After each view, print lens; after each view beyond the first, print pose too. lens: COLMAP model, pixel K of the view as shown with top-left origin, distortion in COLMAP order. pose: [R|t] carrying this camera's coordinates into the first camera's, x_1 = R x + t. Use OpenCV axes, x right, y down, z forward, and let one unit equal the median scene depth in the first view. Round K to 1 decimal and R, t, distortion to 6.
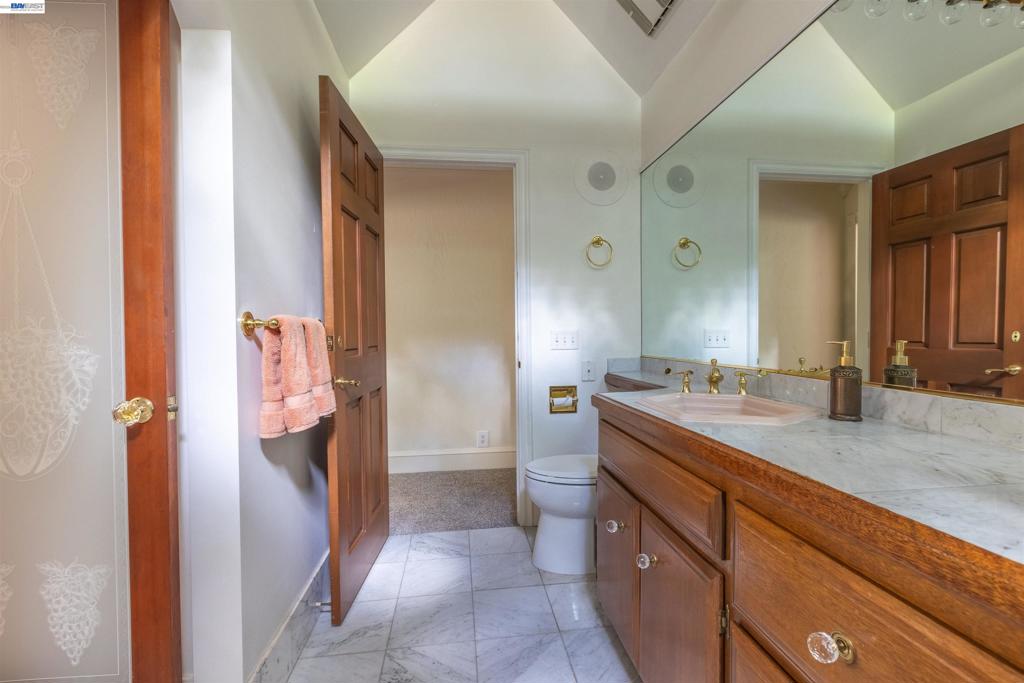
lens RADIAL K [[452.7, 0, 512.8], [0, 452.7, 339.8], [0, 0, 1]] dist [-0.000769, -0.000068]
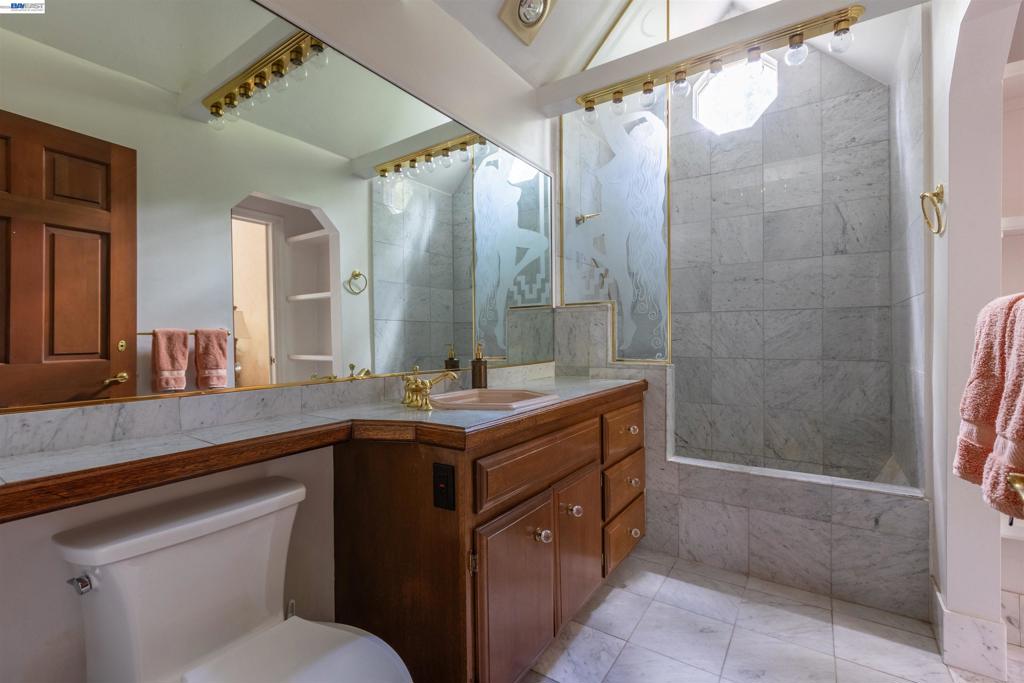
lens RADIAL K [[452.7, 0, 510.7], [0, 452.7, 339.2], [0, 0, 1]] dist [-0.000769, -0.000068]
pose [[-0.747737, 0.005056, 0.663976, -0.243883], [0.020944, 0.999653, 0.015975, -0.019491], [-0.663665, 0.025851, -0.747583, 1.149378]]
